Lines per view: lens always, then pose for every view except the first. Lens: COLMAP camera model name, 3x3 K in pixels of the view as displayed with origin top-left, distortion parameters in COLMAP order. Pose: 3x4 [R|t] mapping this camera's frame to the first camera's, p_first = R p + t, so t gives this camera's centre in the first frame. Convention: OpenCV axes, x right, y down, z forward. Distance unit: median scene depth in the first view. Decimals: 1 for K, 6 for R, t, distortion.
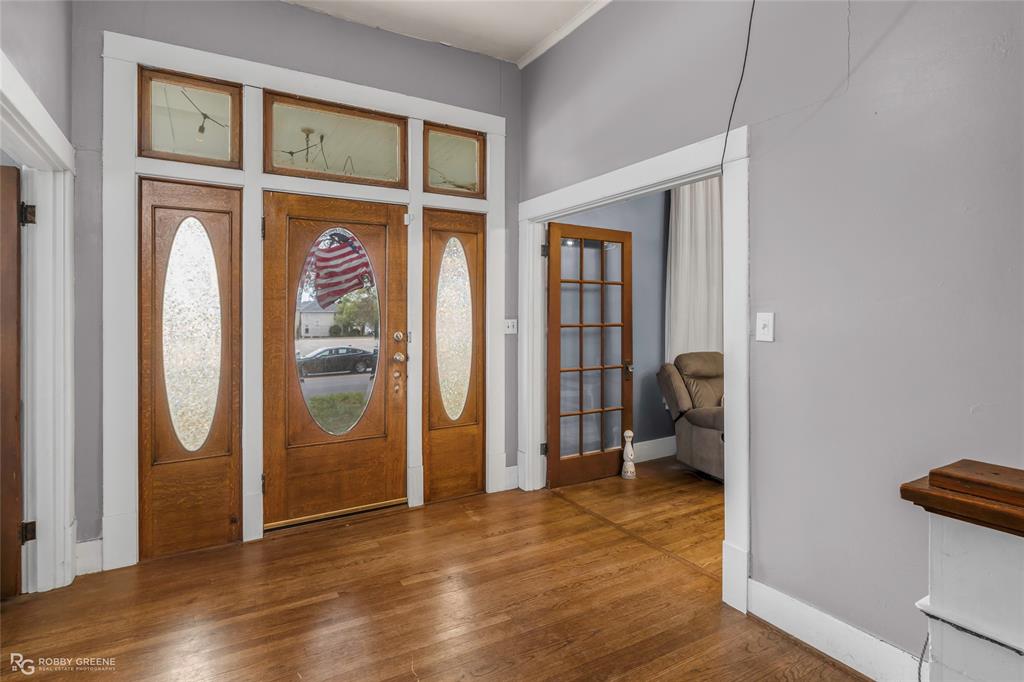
lens RADIAL K [[514.4, 0, 512.4], [0, 514.4, 322.6], [0, 0, 1]] dist [-0.001307, 0.000396]
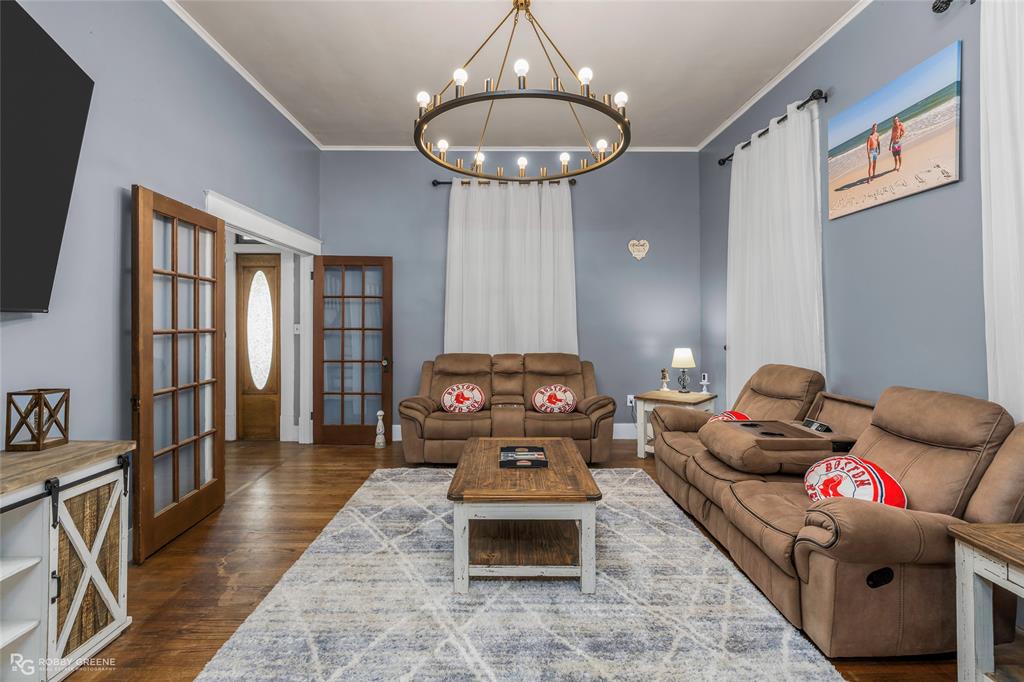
lens RADIAL K [[466.4, 0, 511.7], [0, 466.4, 321.3], [0, 0, 1]] dist [-0.002642, 0.000370]
pose [[0.871468, -0.000301, -0.490453, 1.191617], [-0.009431, 0.999805, -0.017370, 0.003171], [0.490362, 0.019763, 0.871295, 0.151128]]
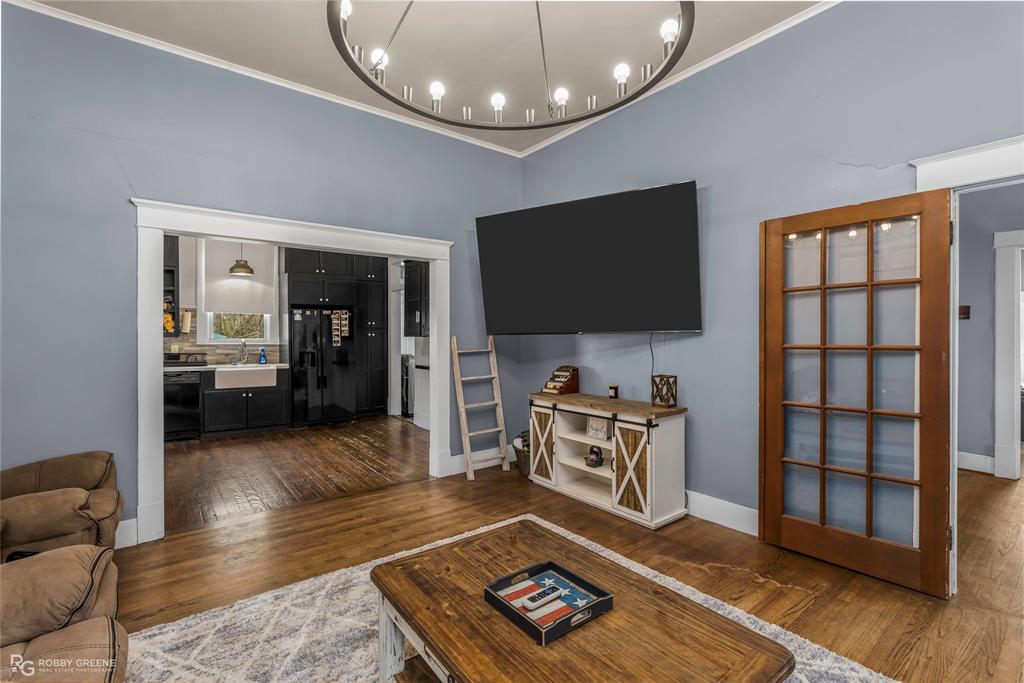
lens RADIAL K [[458.0, 0, 513.3], [0, 458.0, 338.1], [0, 0, 1]] dist [-0.004489, 0.000756]
pose [[-0.991000, 0.006006, -0.133730, 0.928554], [0.004041, 0.999880, 0.014963, -0.014255], [0.133804, 0.014288, -0.990905, 1.147650]]
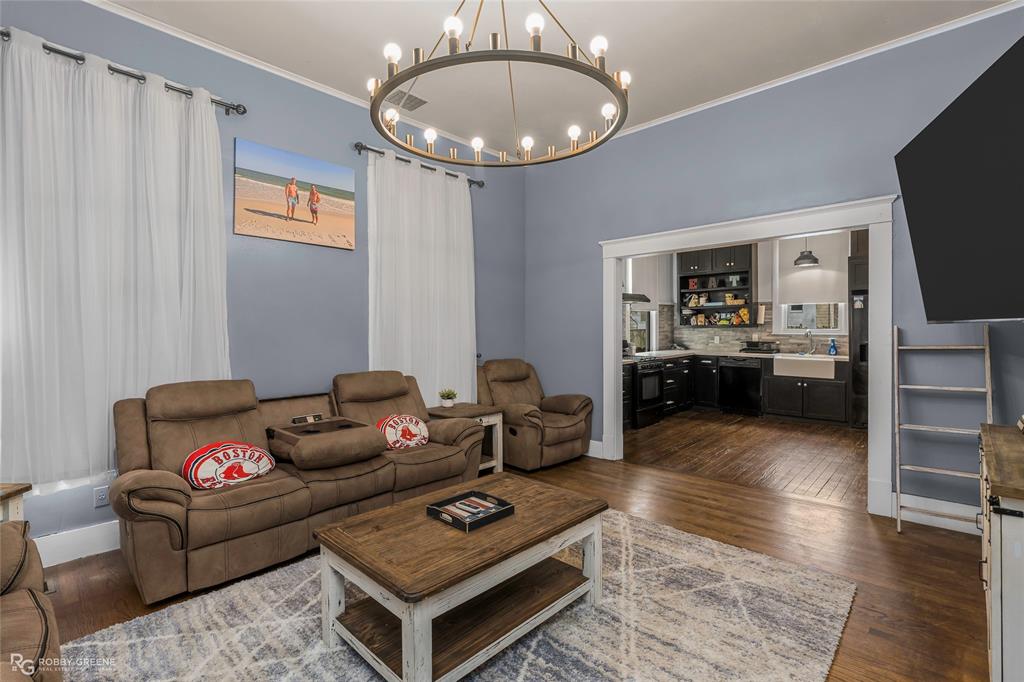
lens RADIAL K [[473.8, 0, 511.4], [0, 473.8, 334.6], [0, 0, 1]] dist [-0.000476, 0.000149]
pose [[-0.282768, -0.004136, 0.959179, 0.310208], [0.019511, 0.999759, 0.010063, -0.009020], [-0.958990, 0.021560, -0.282620, 0.896206]]
